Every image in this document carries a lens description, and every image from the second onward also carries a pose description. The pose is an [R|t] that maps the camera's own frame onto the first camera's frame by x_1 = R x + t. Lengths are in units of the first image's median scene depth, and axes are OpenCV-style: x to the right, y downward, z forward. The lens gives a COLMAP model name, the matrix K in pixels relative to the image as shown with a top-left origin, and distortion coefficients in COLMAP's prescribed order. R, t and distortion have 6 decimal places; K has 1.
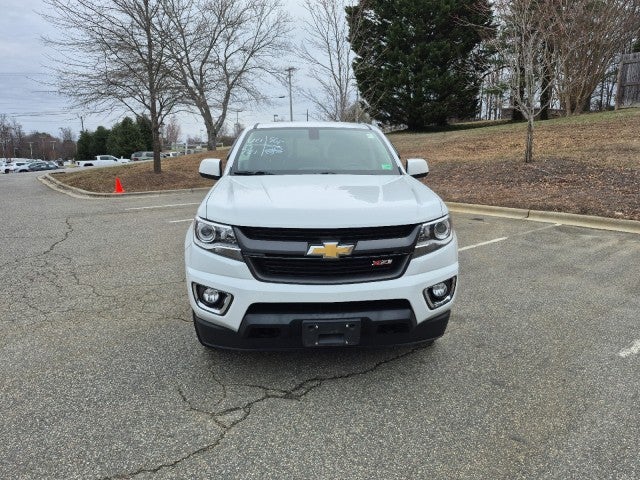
lens RADIAL K [[436.2, 0, 328.5], [0, 436.2, 238.3], [0, 0, 1]] dist [0.091895, -0.096169]
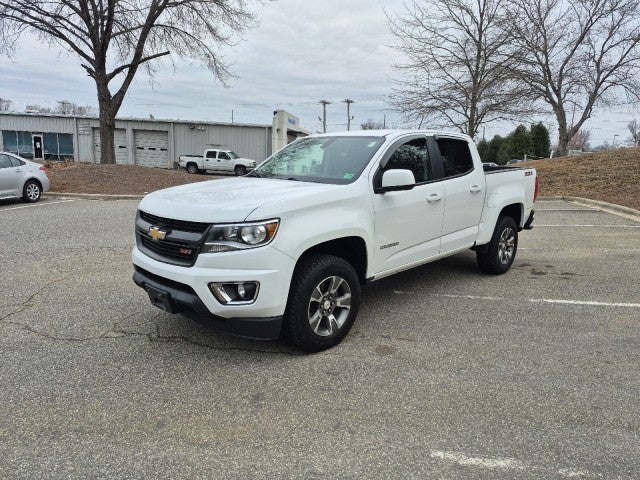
lens RADIAL K [[436.2, 0, 328.5], [0, 436.2, 238.3], [0, 0, 1]] dist [0.091895, -0.096169]
pose [[0.668282, 0.147507, -0.729137, 1.229350], [-0.159316, 0.985782, 0.053408, -0.104830], [0.726649, 0.080471, 0.682280, 0.447807]]
